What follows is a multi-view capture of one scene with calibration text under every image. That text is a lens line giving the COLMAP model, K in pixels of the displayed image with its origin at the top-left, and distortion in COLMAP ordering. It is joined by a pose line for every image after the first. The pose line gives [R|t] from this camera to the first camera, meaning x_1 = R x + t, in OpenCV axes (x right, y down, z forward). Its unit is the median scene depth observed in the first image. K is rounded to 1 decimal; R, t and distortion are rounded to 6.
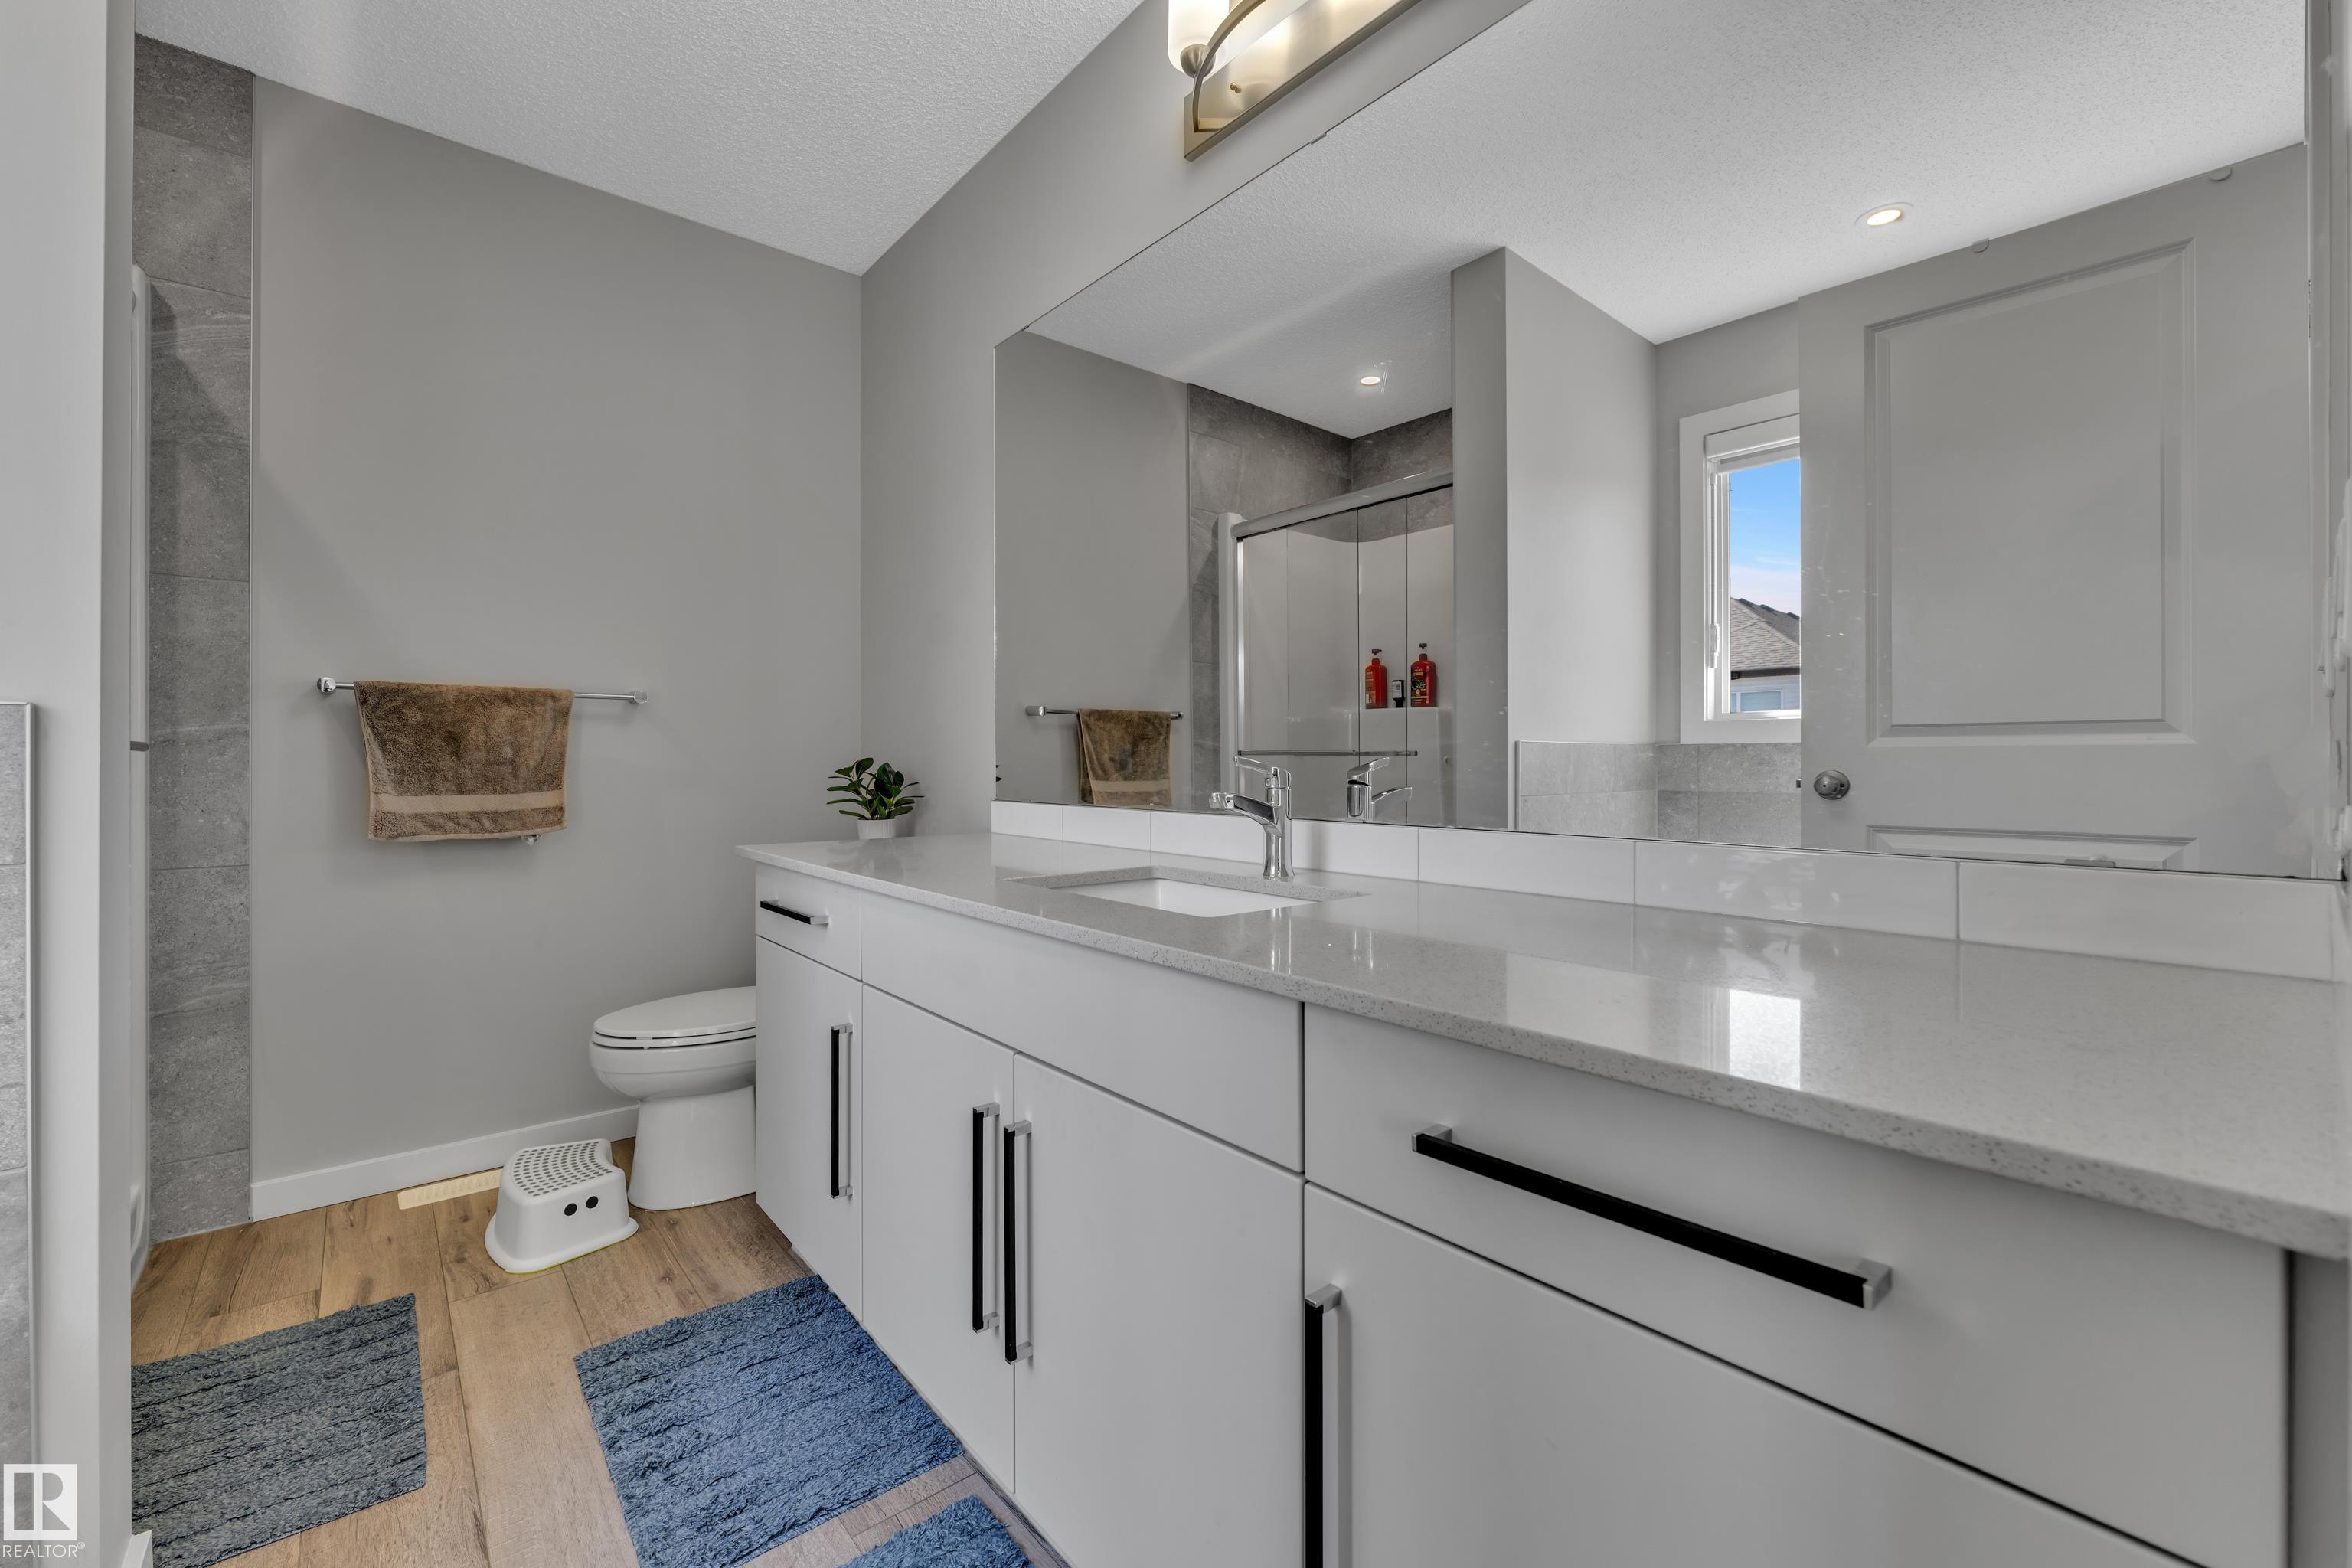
lens RADIAL K [[948.0, 0, 1174.6], [0, 948.0, 779.1], [0, 0, 1]] dist [-0.008384, 0.000656]
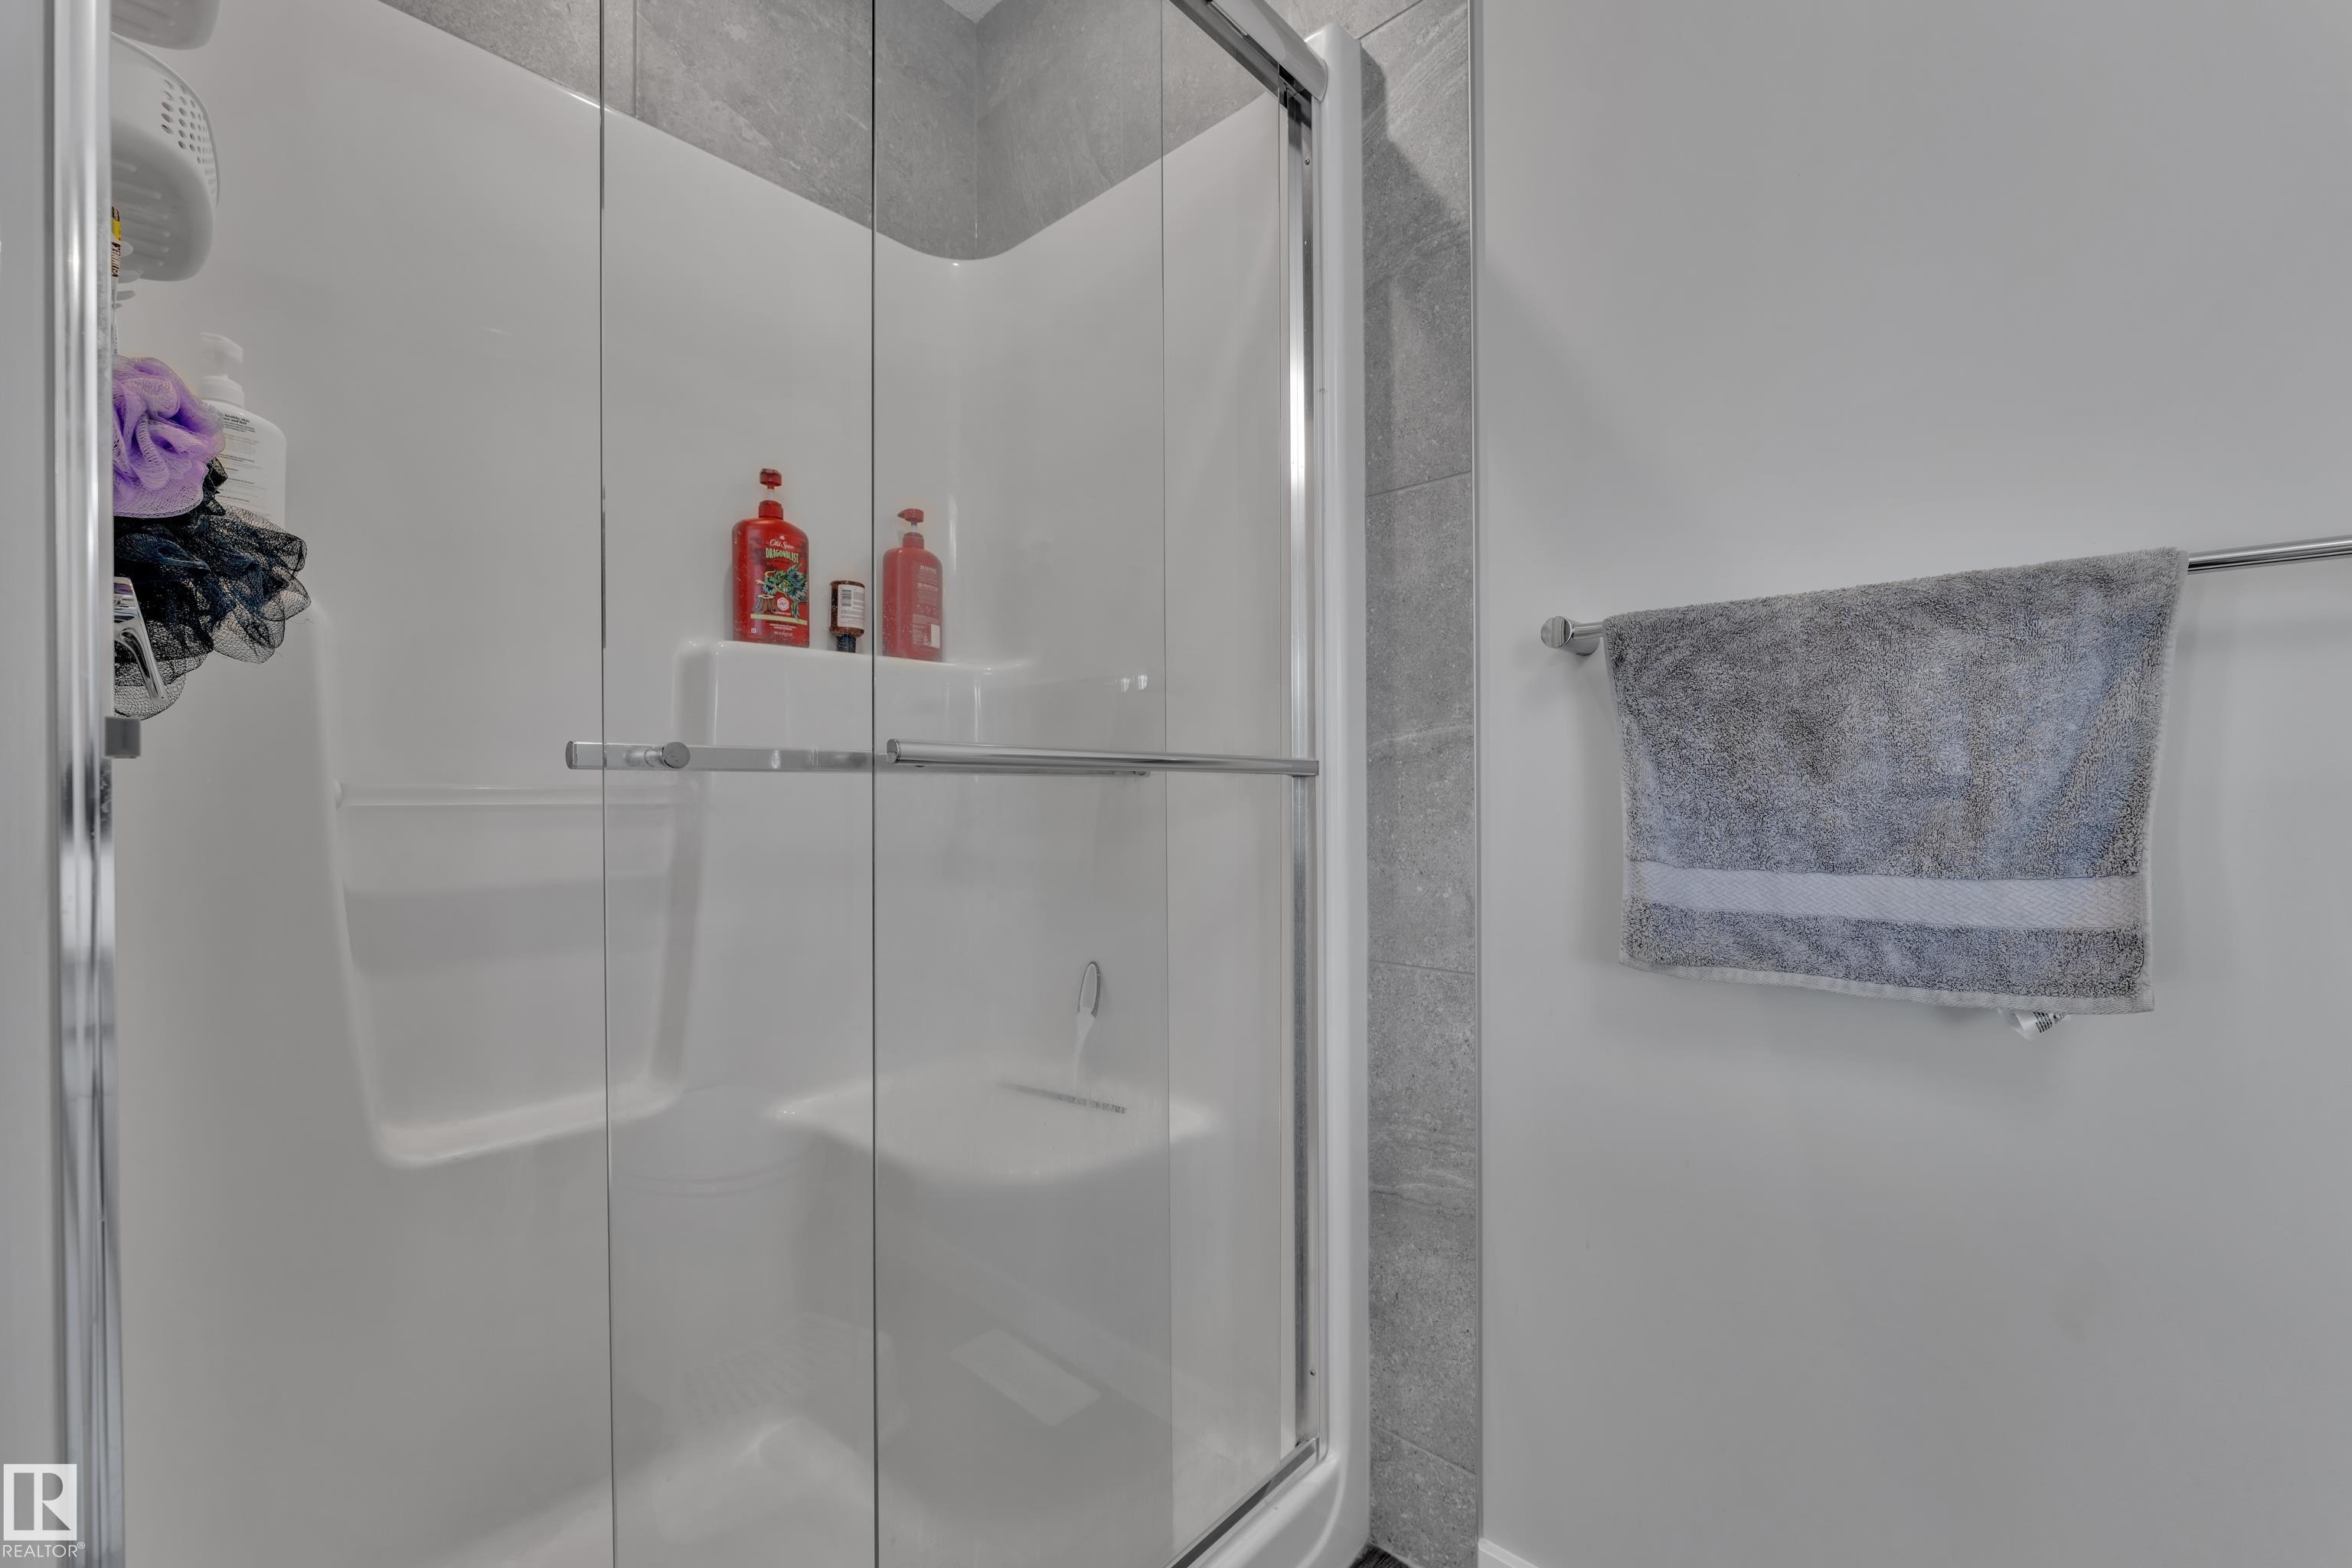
lens RADIAL K [[948.0, 0, 1174.6], [0, 948.0, 779.1], [0, 0, 1]] dist [-0.008384, 0.000656]
pose [[0.113997, -0.013933, -0.993383, -0.413705], [-0.011260, 0.999819, -0.015316, -0.013524], [0.993417, 0.012931, 0.113819, 0.709420]]
